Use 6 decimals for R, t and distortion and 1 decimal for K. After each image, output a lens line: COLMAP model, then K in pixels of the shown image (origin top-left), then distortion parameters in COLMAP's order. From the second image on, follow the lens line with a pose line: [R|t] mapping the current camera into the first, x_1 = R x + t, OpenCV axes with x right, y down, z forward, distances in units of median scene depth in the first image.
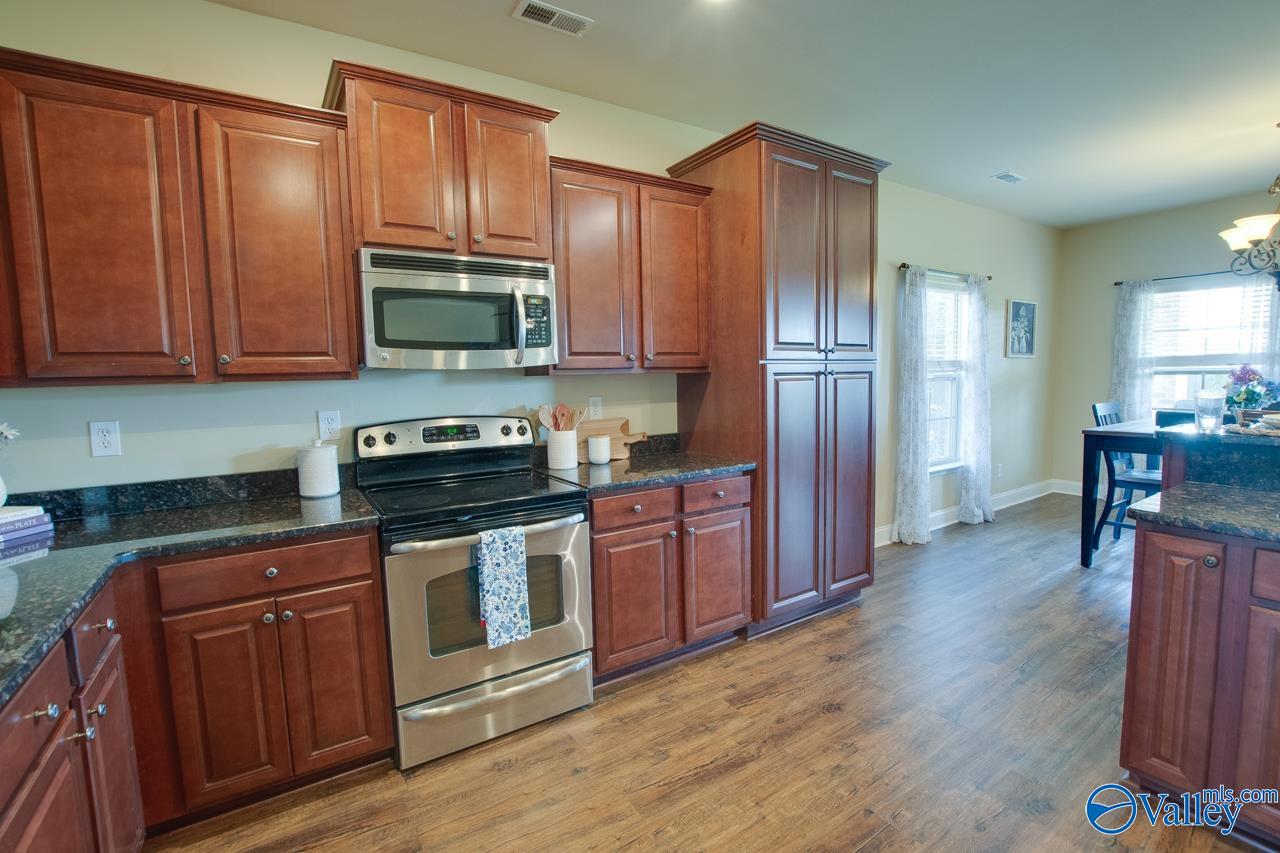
lens RADIAL K [[575.5, 0, 640.0], [0, 575.5, 426.5], [0, 0, 1]] dist [-0.034638, 0.004858]
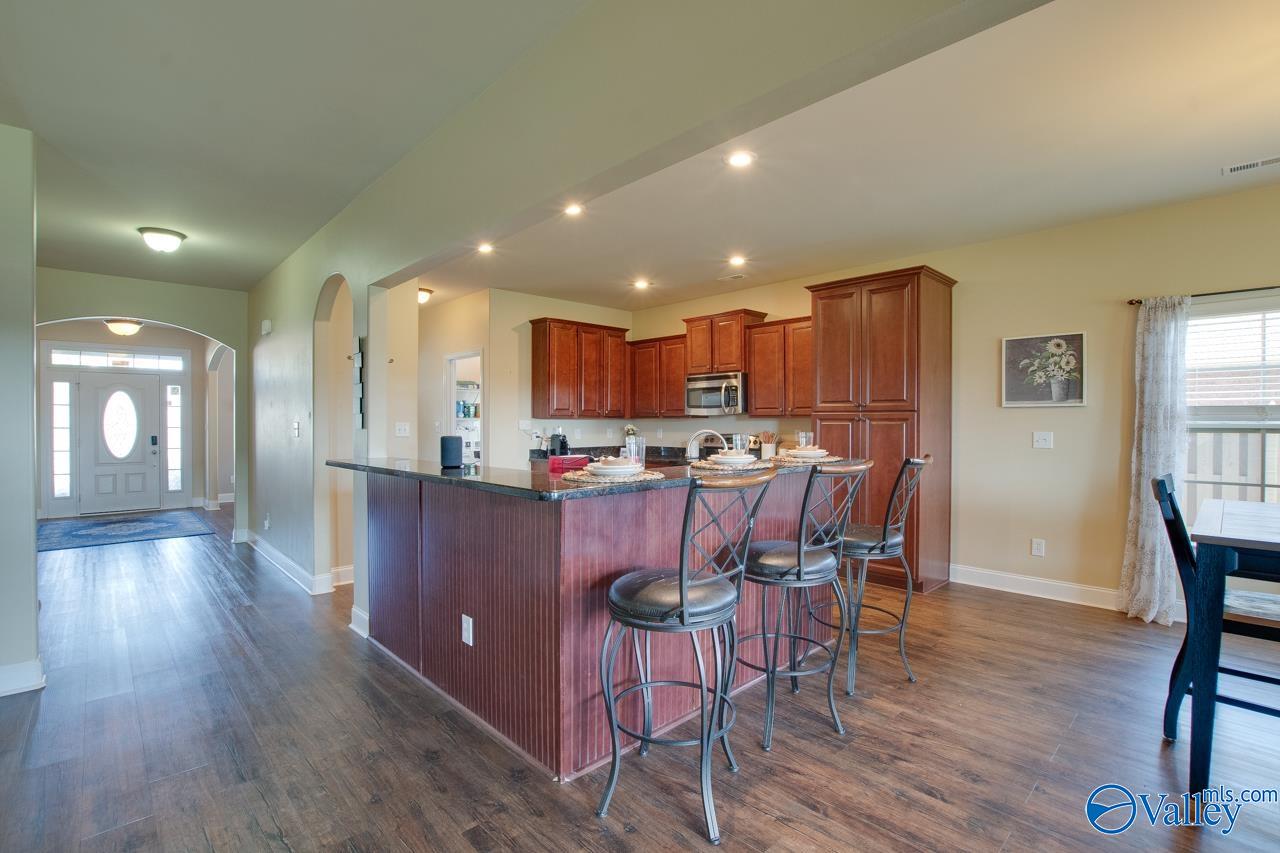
lens RADIAL K [[580.4, 0, 639.8], [0, 580.4, 425.9], [0, 0, 1]] dist [-0.036577, 0.007378]
pose [[0.182990, 0.029806, -0.982663, 2.271686], [-0.090213, 0.995832, 0.013406, -0.054422], [0.978967, 0.086196, 0.184916, 0.163370]]
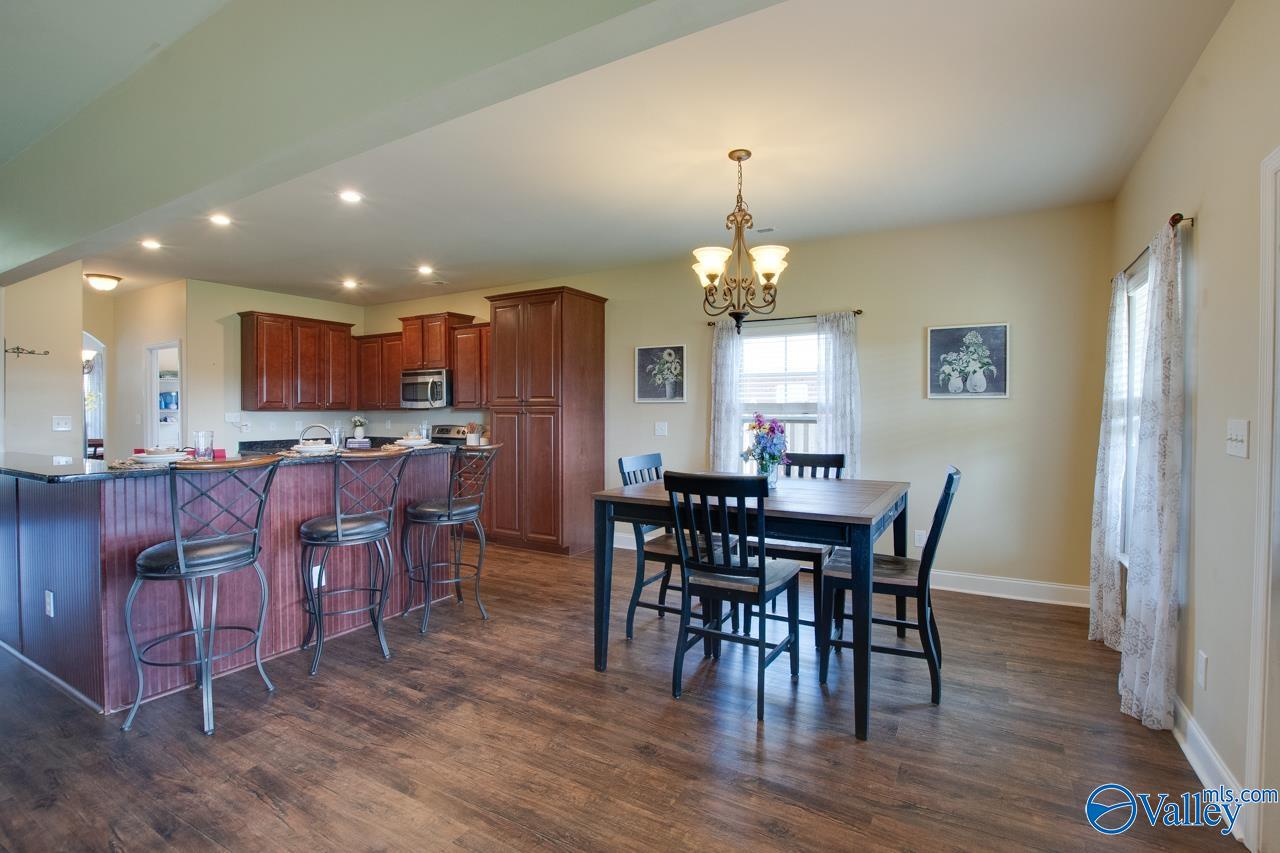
lens RADIAL K [[587.1, 0, 649.4], [0, 587.1, 420.2], [0, 0, 1]] dist [-0.037656, 0.007502]
pose [[0.456965, 0.037417, -0.888697, 2.819314], [-0.087845, 0.996129, -0.003230, -0.127031], [0.885136, 0.079543, 0.458483, 0.646661]]
